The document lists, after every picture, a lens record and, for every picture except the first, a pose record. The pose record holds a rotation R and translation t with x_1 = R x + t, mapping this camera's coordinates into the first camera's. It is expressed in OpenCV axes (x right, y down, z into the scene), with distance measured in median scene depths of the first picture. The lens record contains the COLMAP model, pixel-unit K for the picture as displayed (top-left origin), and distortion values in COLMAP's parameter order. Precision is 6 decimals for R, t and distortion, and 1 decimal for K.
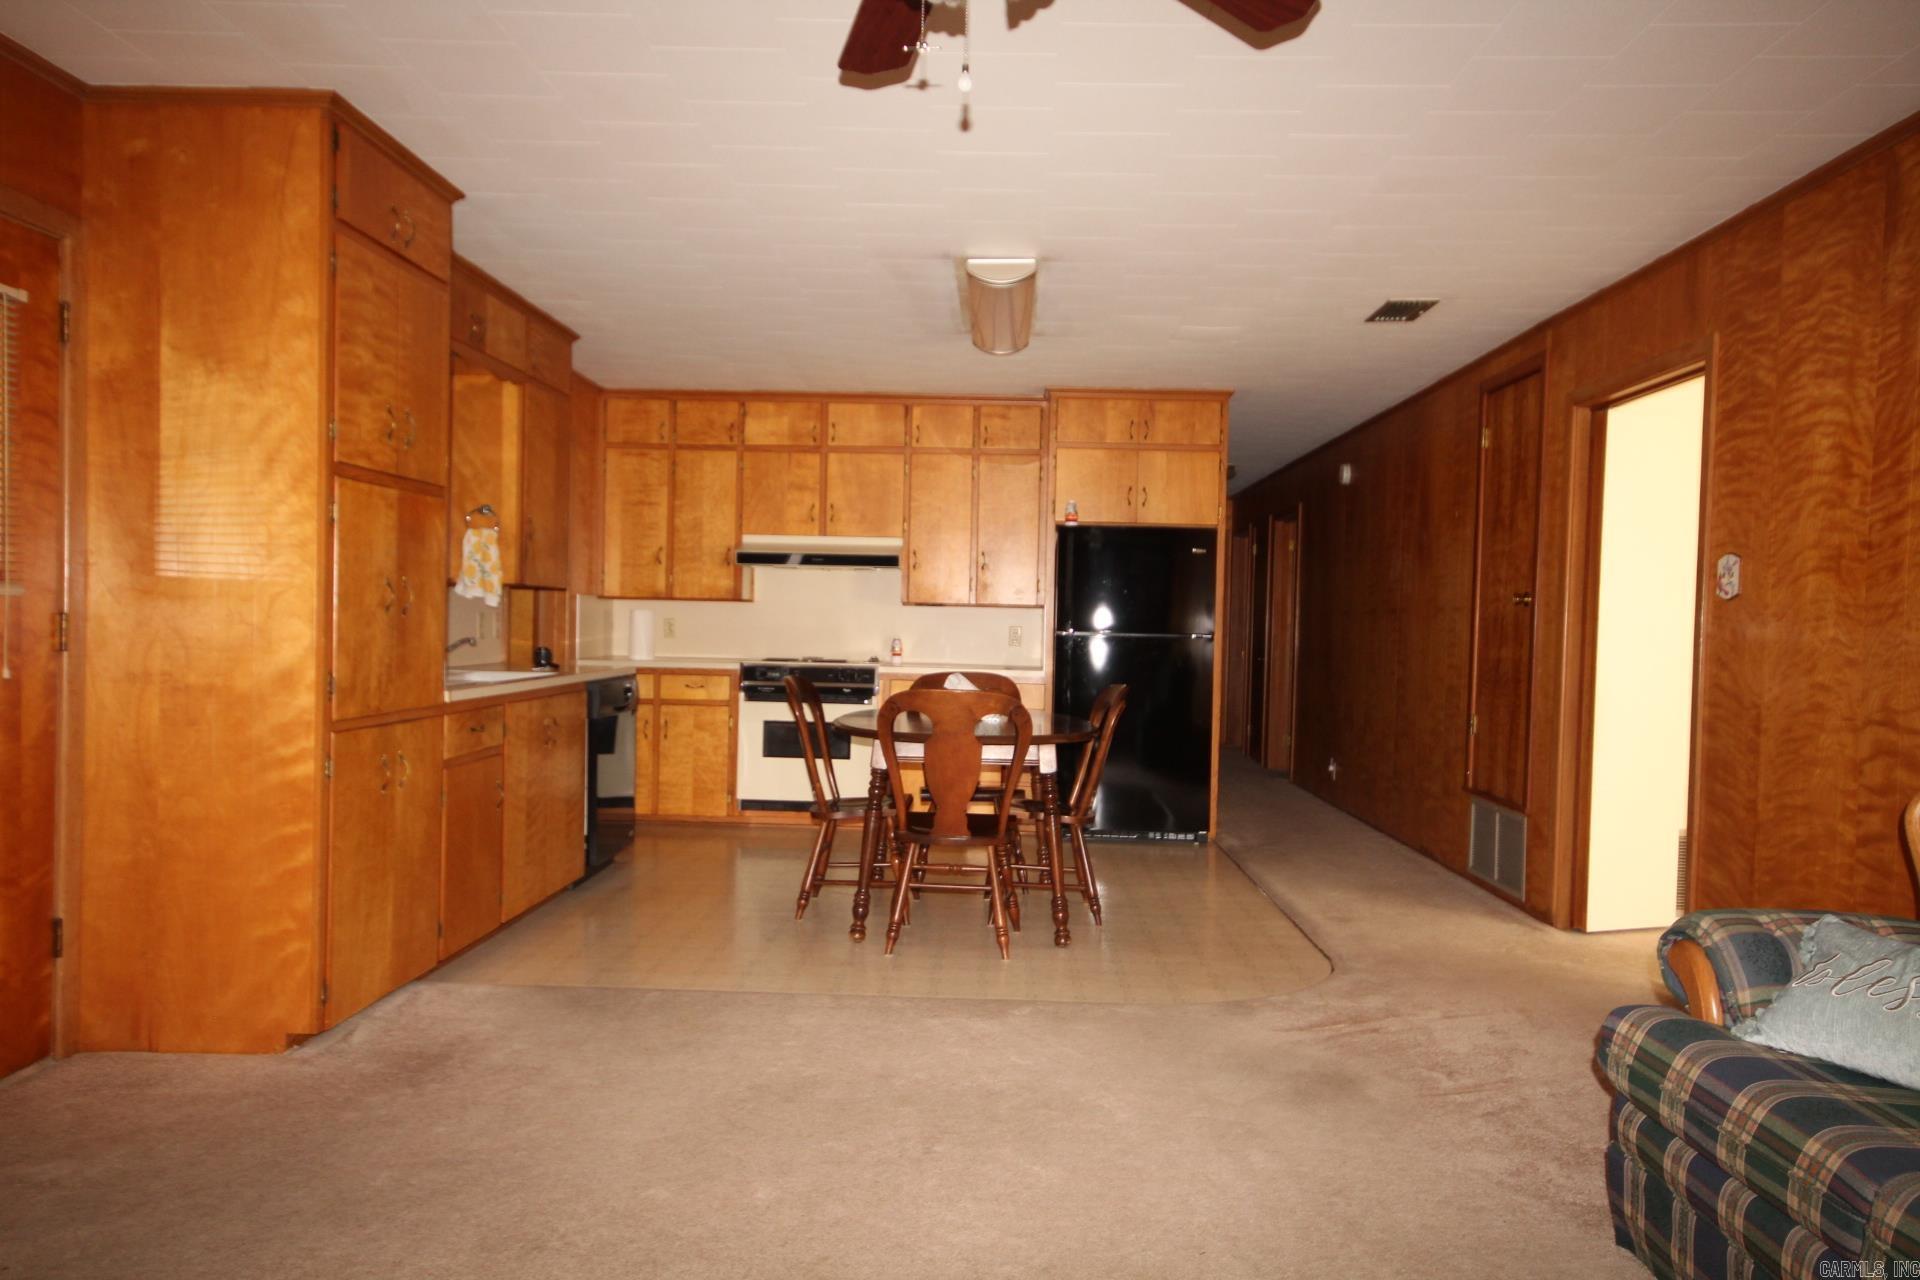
lens RADIAL K [[1290.0, 0, 960.0], [0, 1290.0, 640.0], [0, 0, 1]] dist [-0.000889, 0.000886]
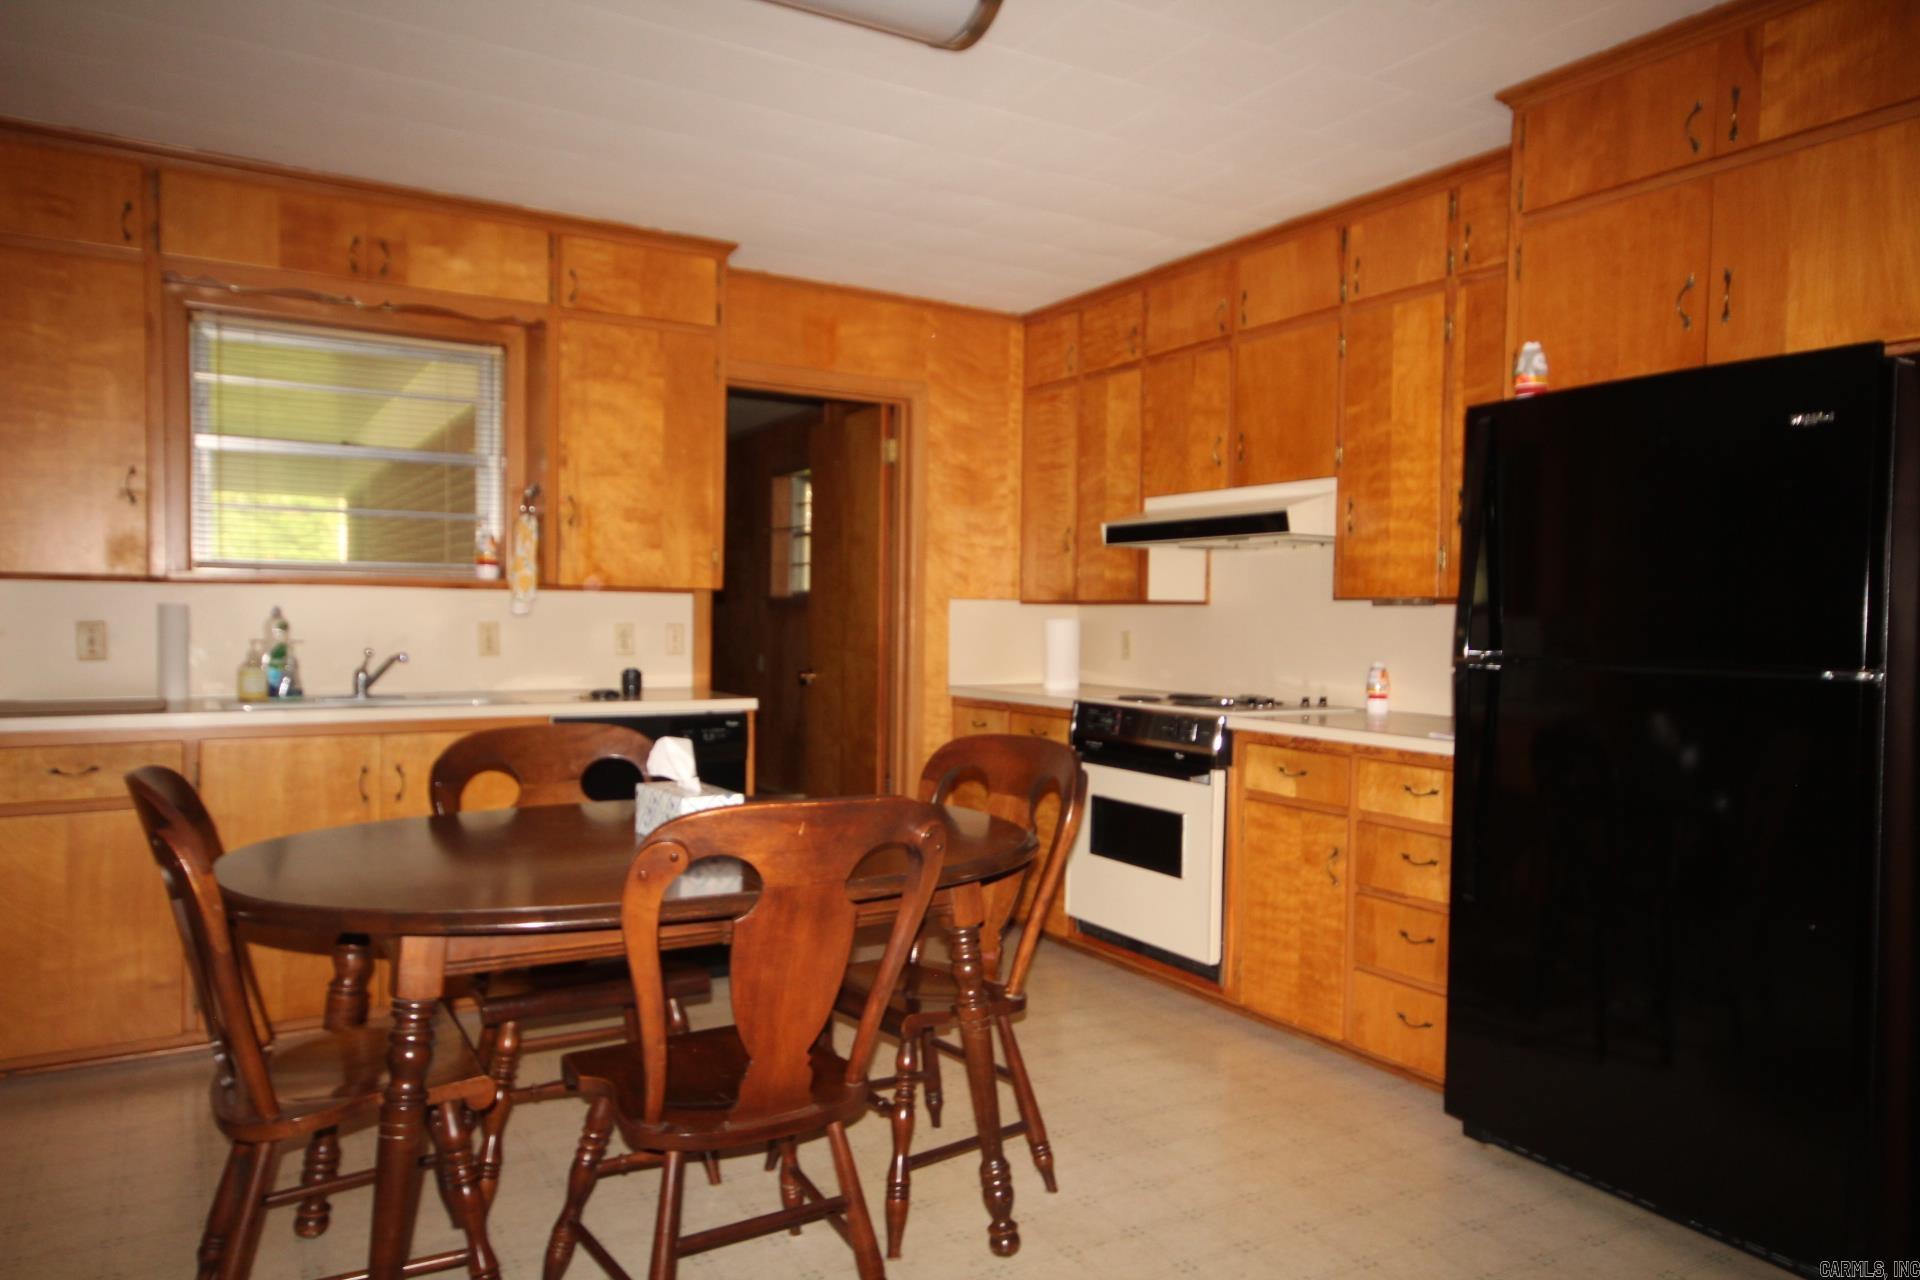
lens RADIAL K [[1290.0, 0, 960.0], [0, 1290.0, 640.0], [0, 0, 1]] dist [-0.000889, 0.000886]
pose [[0.540648, 0.000440, -0.841249, 0.315683], [-0.018579, 0.999762, -0.011417, -0.003632], [0.841044, 0.021802, 0.540528, 0.583859]]
